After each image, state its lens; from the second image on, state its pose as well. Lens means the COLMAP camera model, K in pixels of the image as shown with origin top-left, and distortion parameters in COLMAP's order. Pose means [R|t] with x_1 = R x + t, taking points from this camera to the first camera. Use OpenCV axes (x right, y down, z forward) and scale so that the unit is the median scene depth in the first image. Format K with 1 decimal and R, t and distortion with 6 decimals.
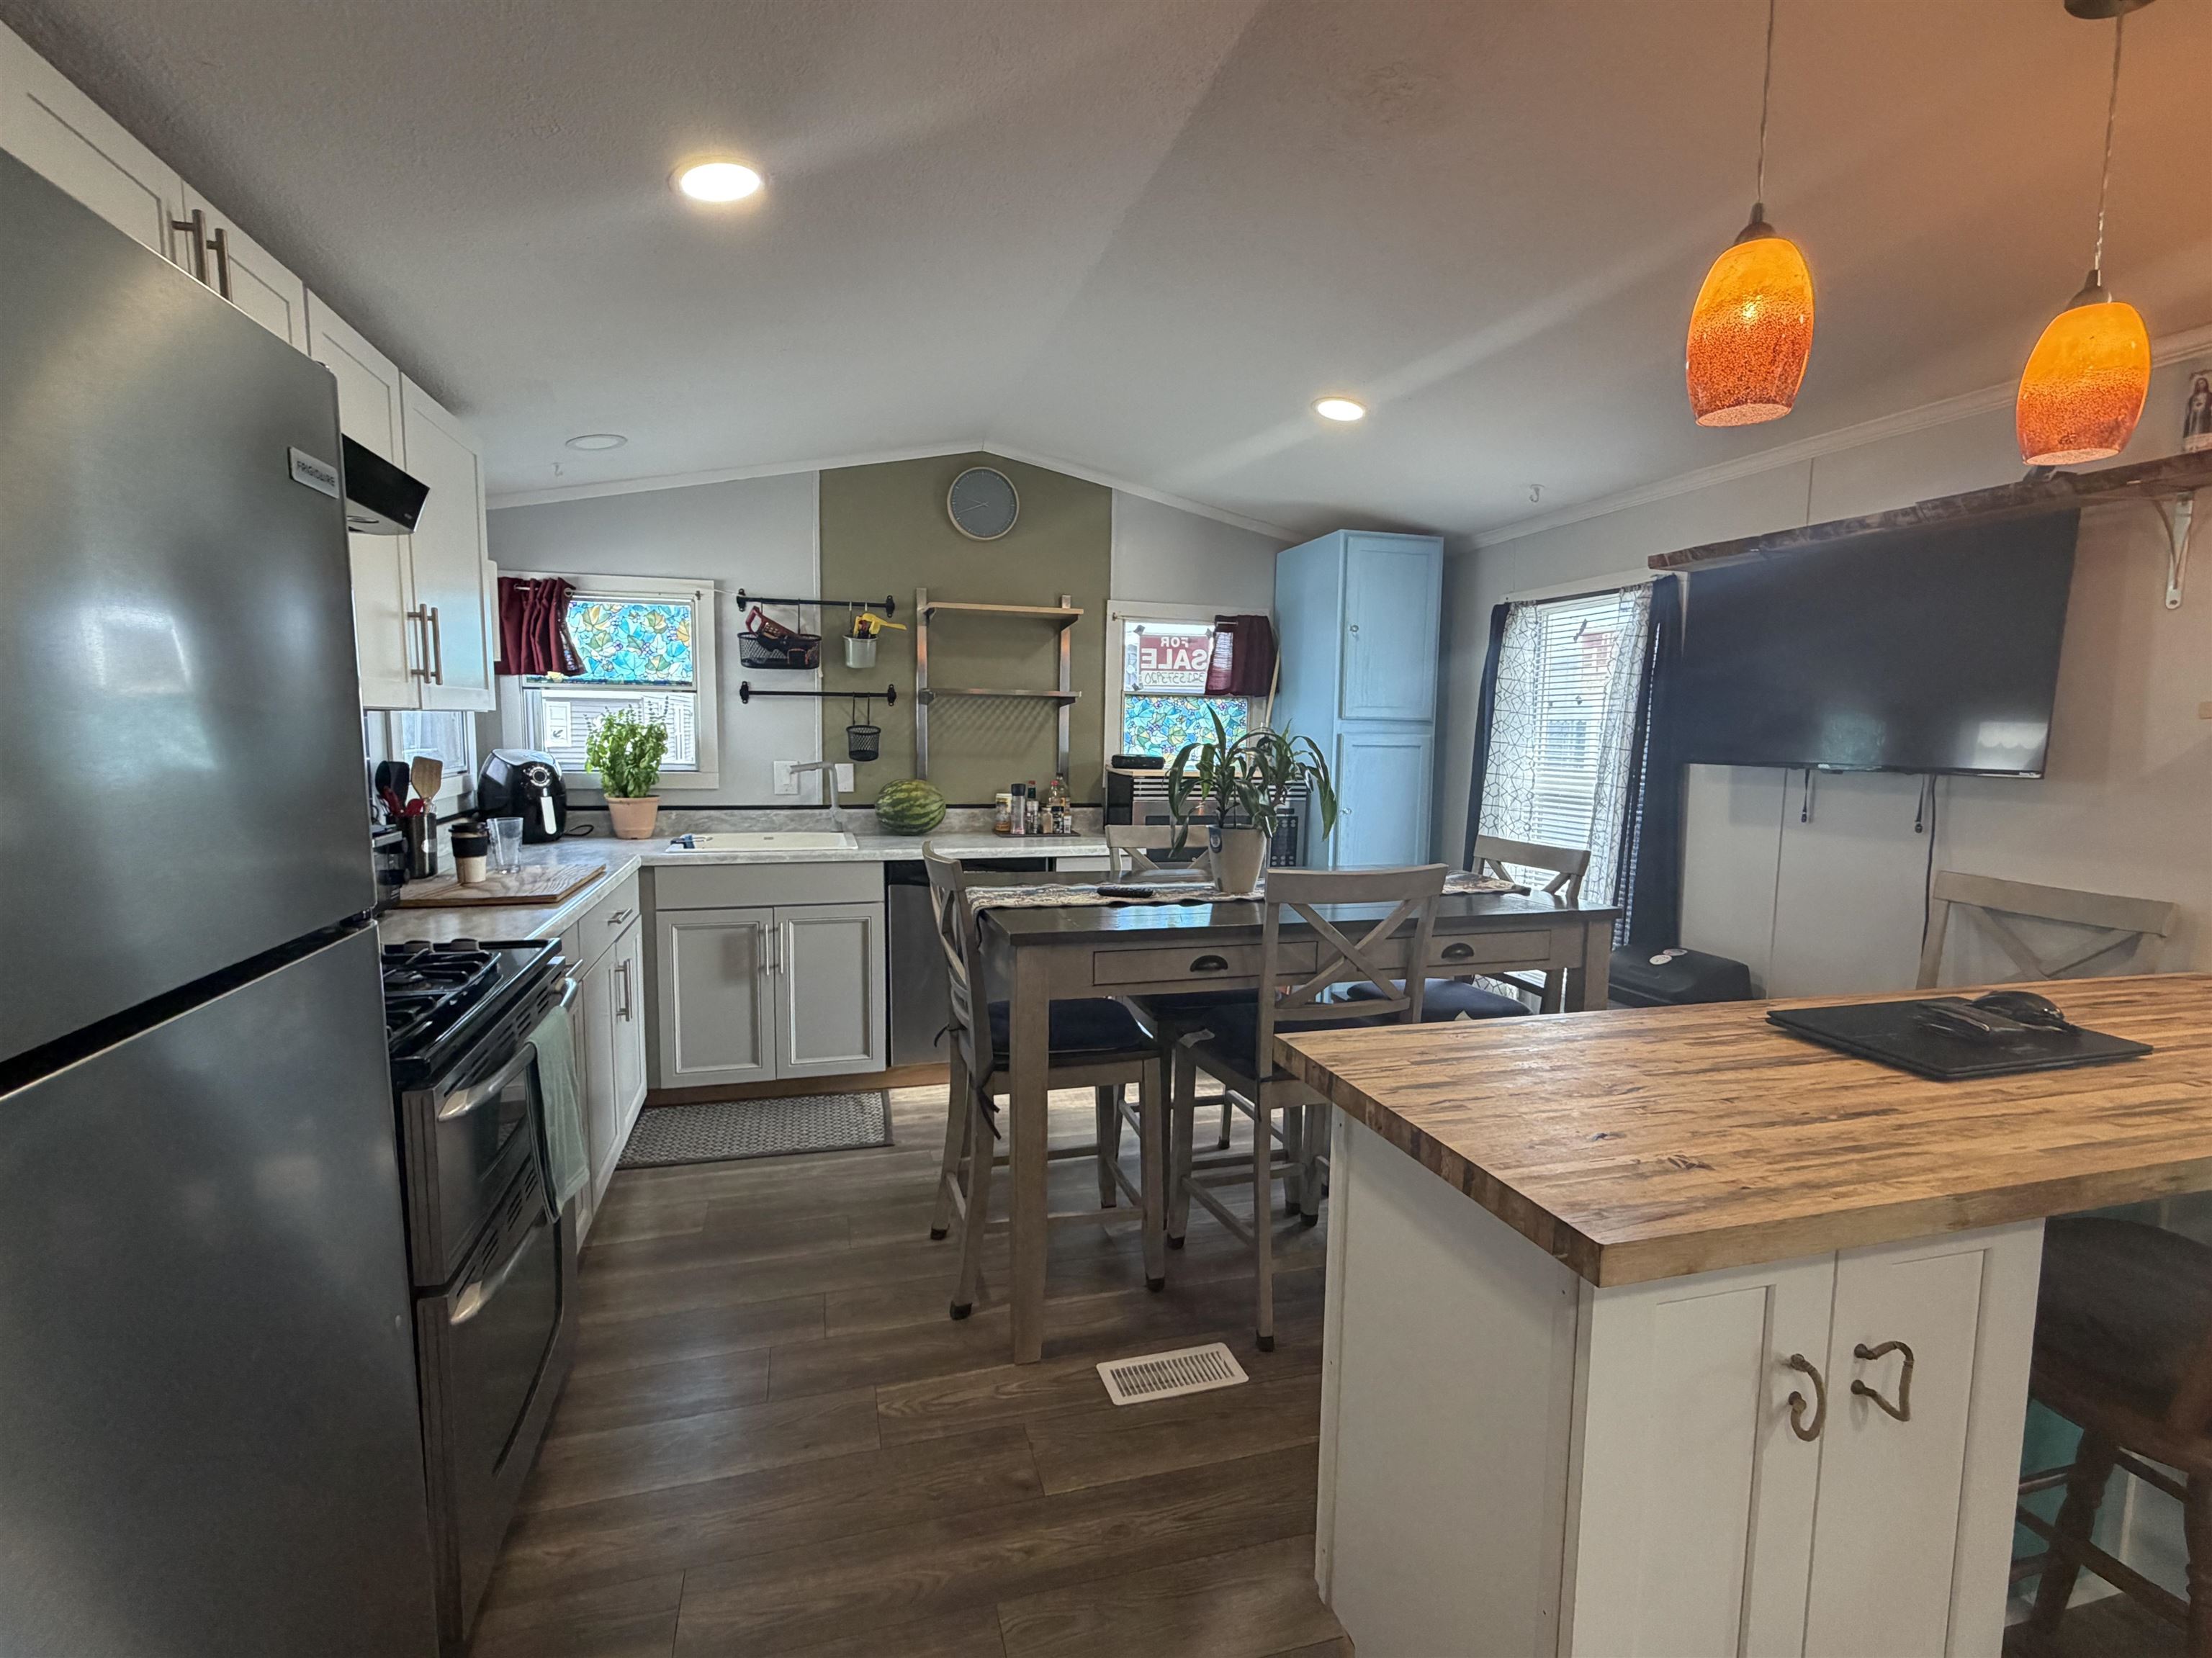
lens RADIAL K [[1030.3, 0, 1106.0], [0, 1030.3, 829.0], [0, 0, 1]] dist [-0.001488, -0.000329]
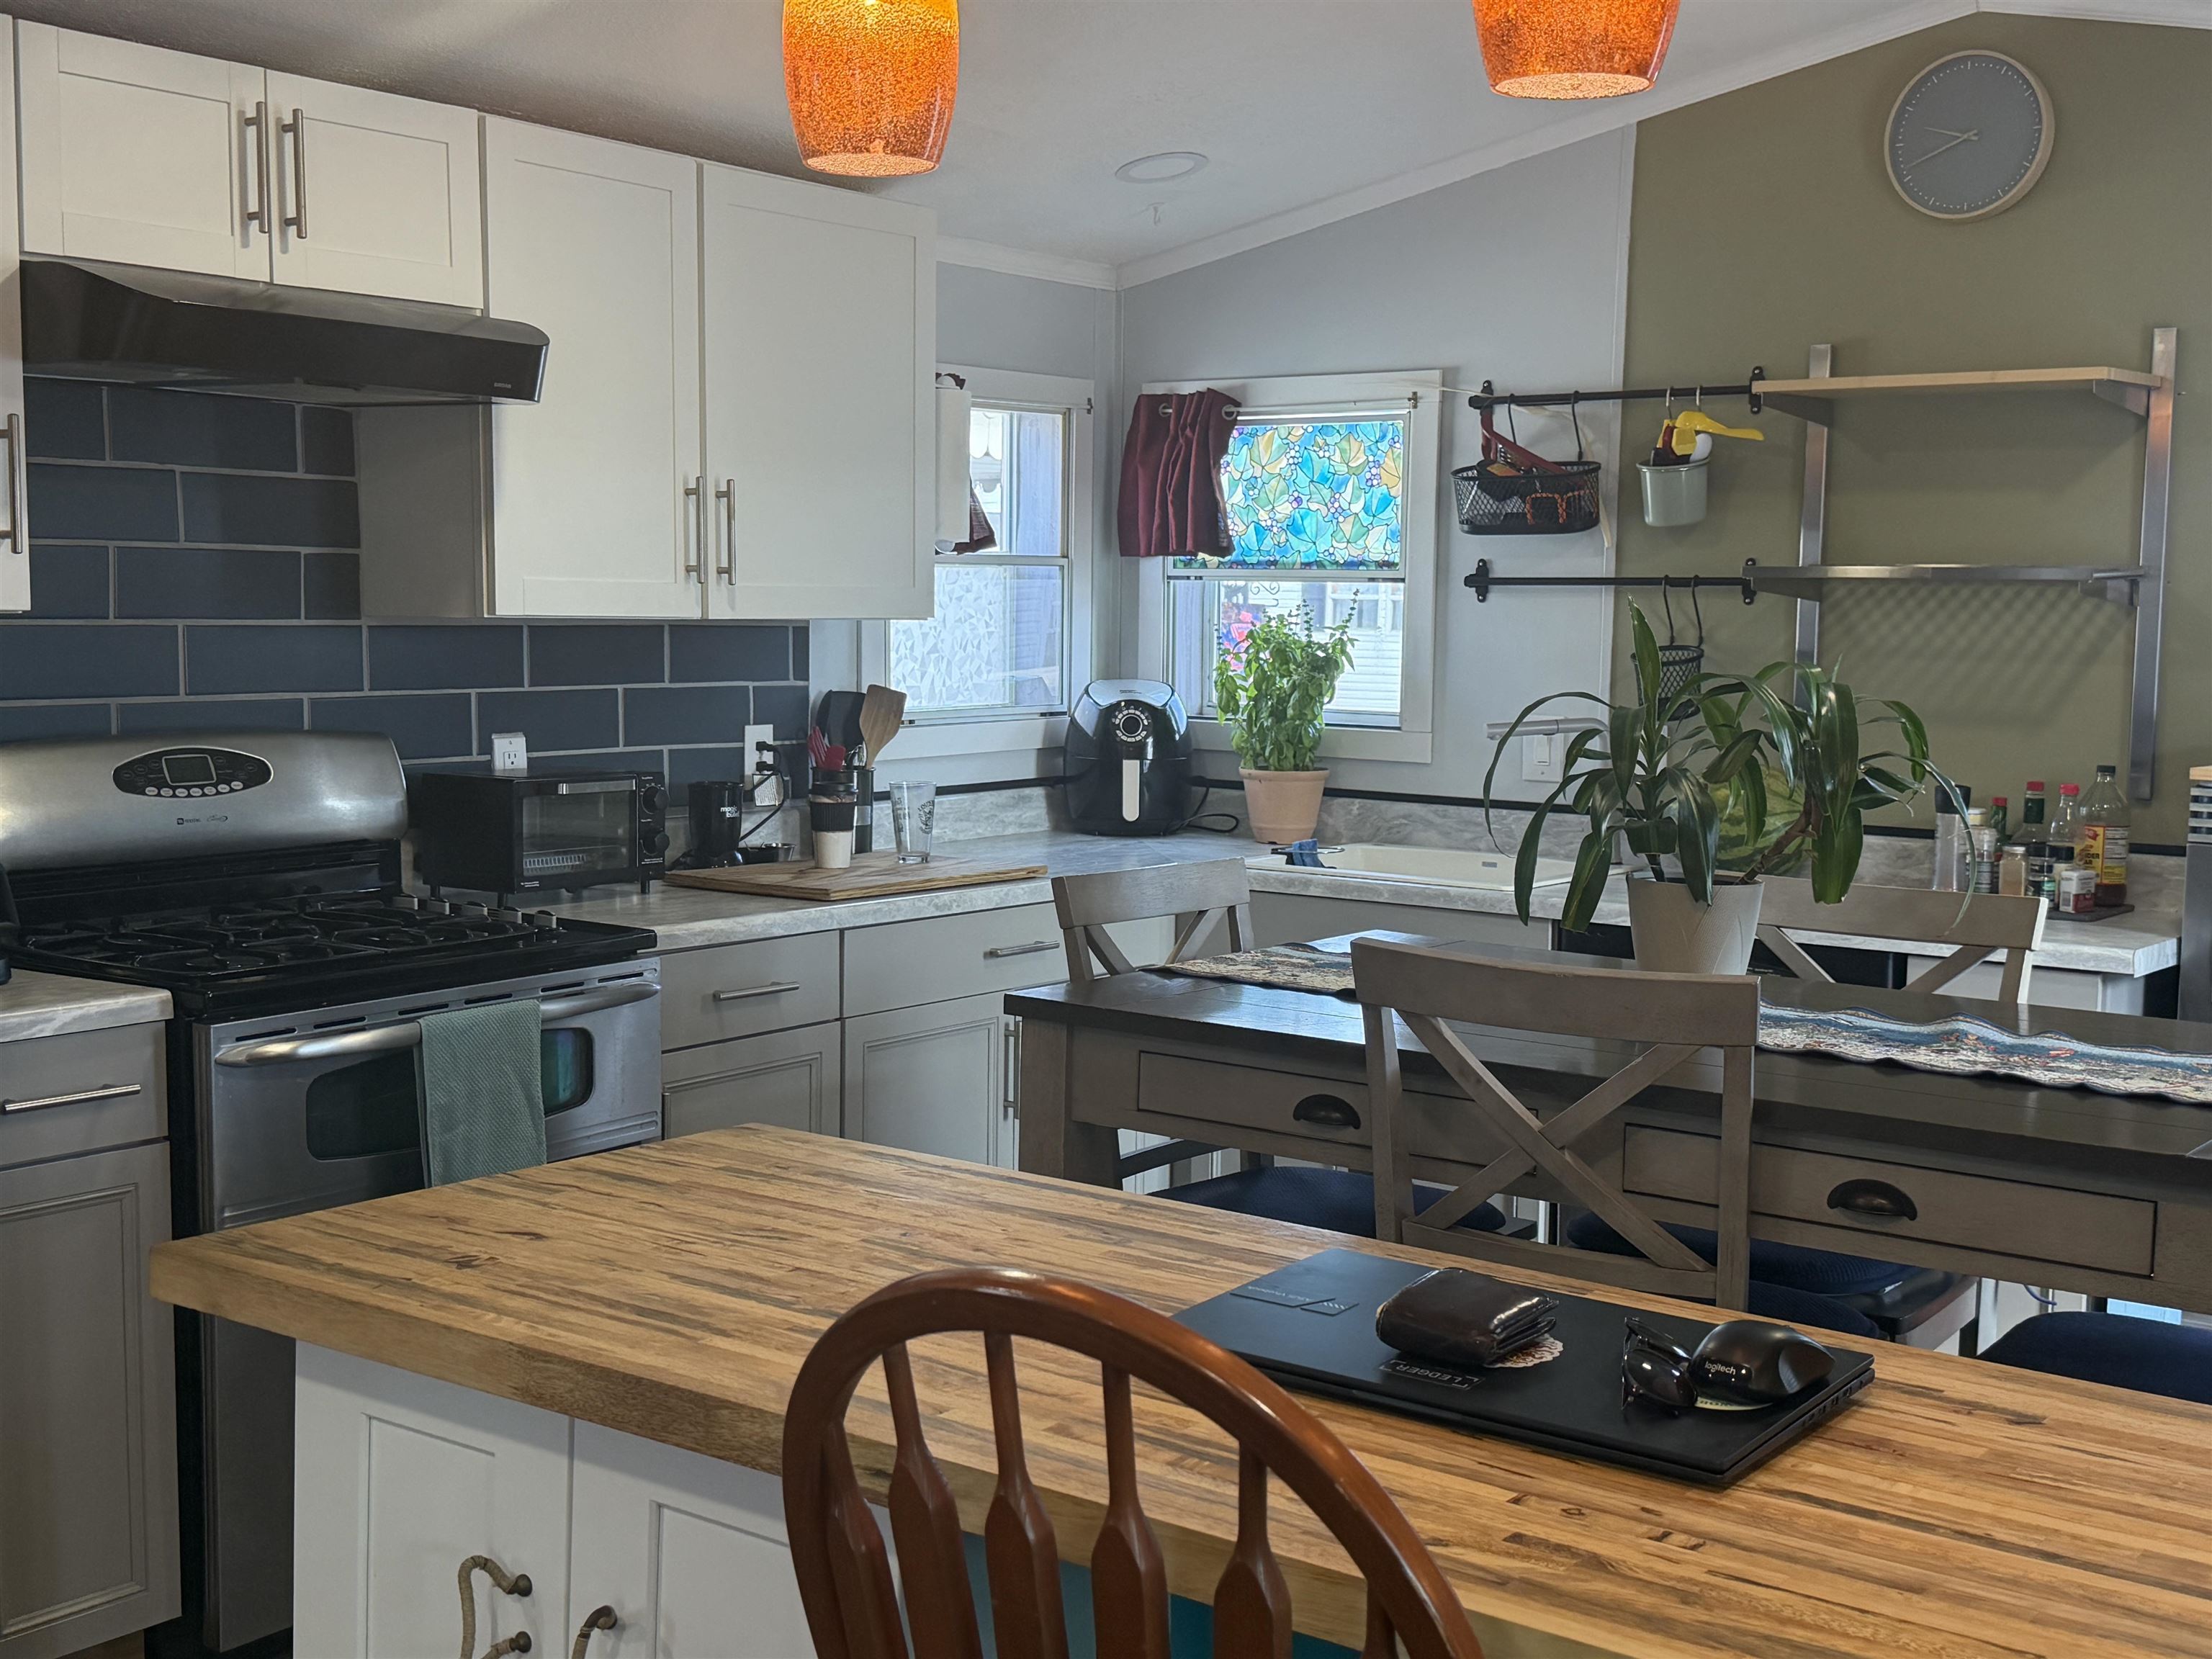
lens RADIAL K [[2615.1, 0, 1107.8], [0, 2615.1, 840.9], [0, 0, 1]] dist [0.185552, -0.371449]
pose [[0.607565, 0.070717, -0.791116, 0.601428], [-0.088775, 0.995834, 0.020839, -0.013082], [0.789293, 0.057570, 0.611312, 0.050946]]
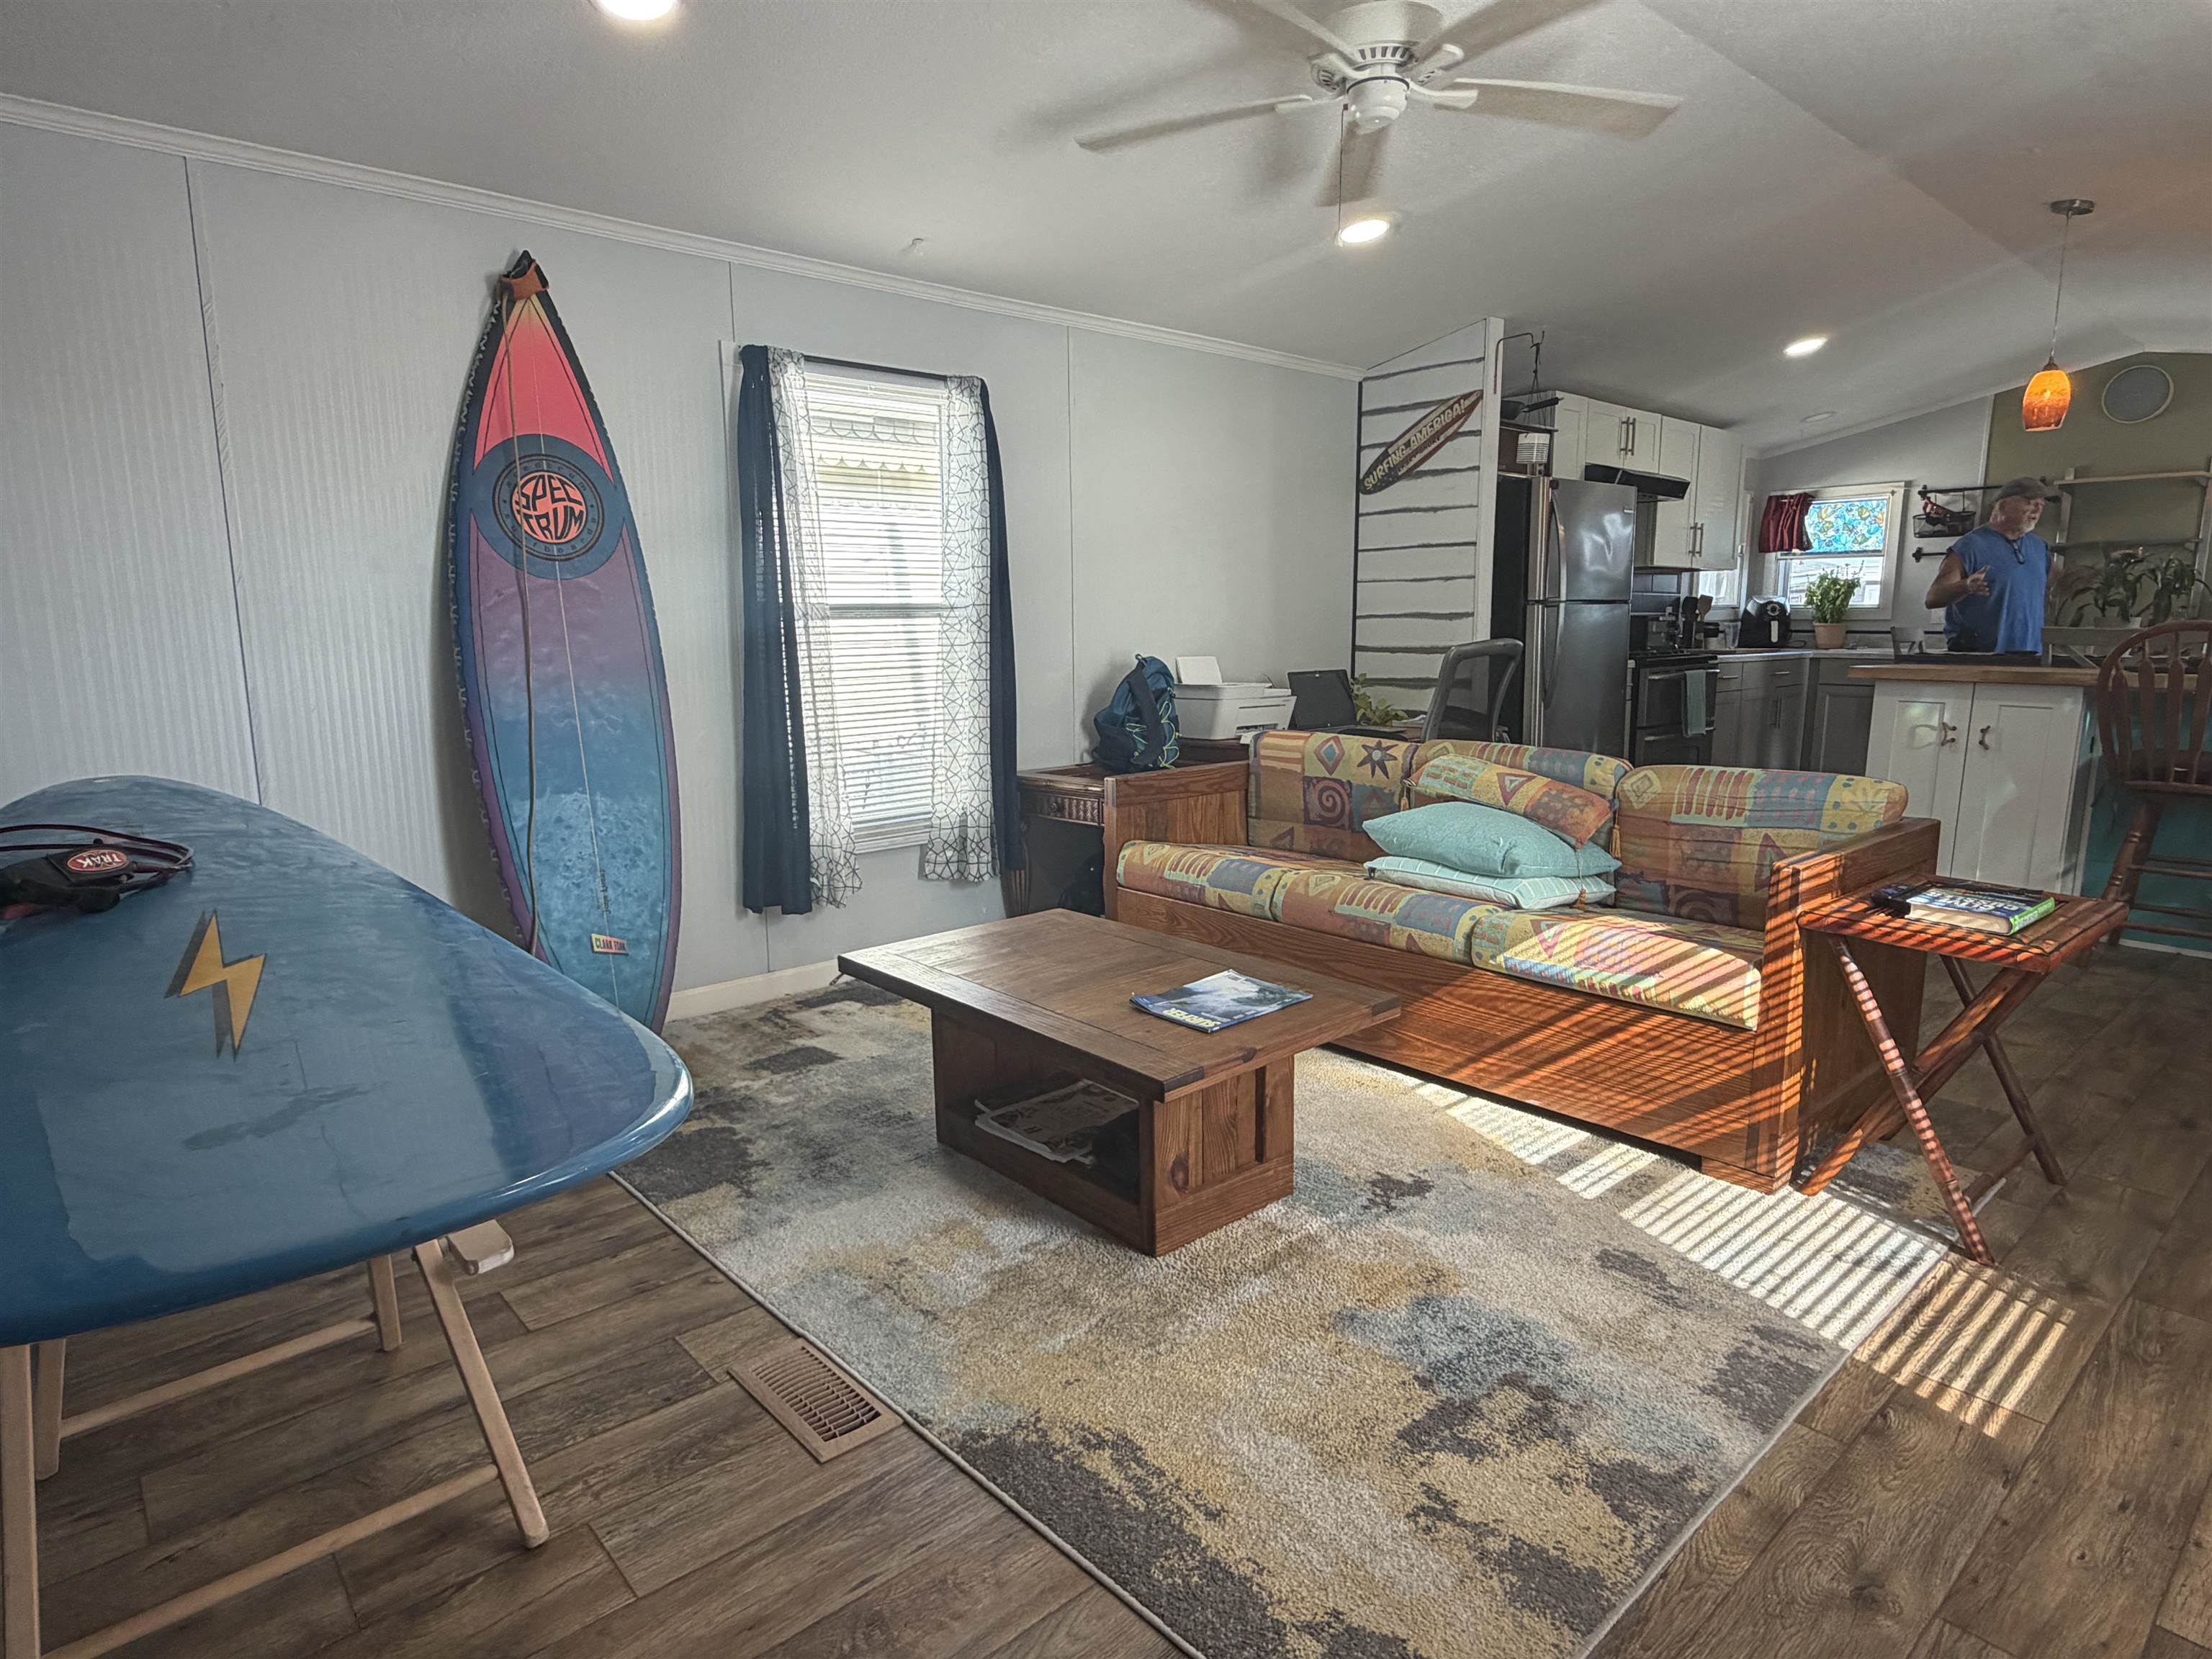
lens RADIAL K [[1239.0, 0, 1098.4], [0, 1239.0, 832.4], [0, 0, 1]] dist [0.001587, -0.001923]
pose [[0.421853, 0.138704, -0.895992, 0.837835], [-0.083155, 0.989983, 0.114102, 0.164541], [0.902843, 0.026372, 0.429161, -0.862866]]
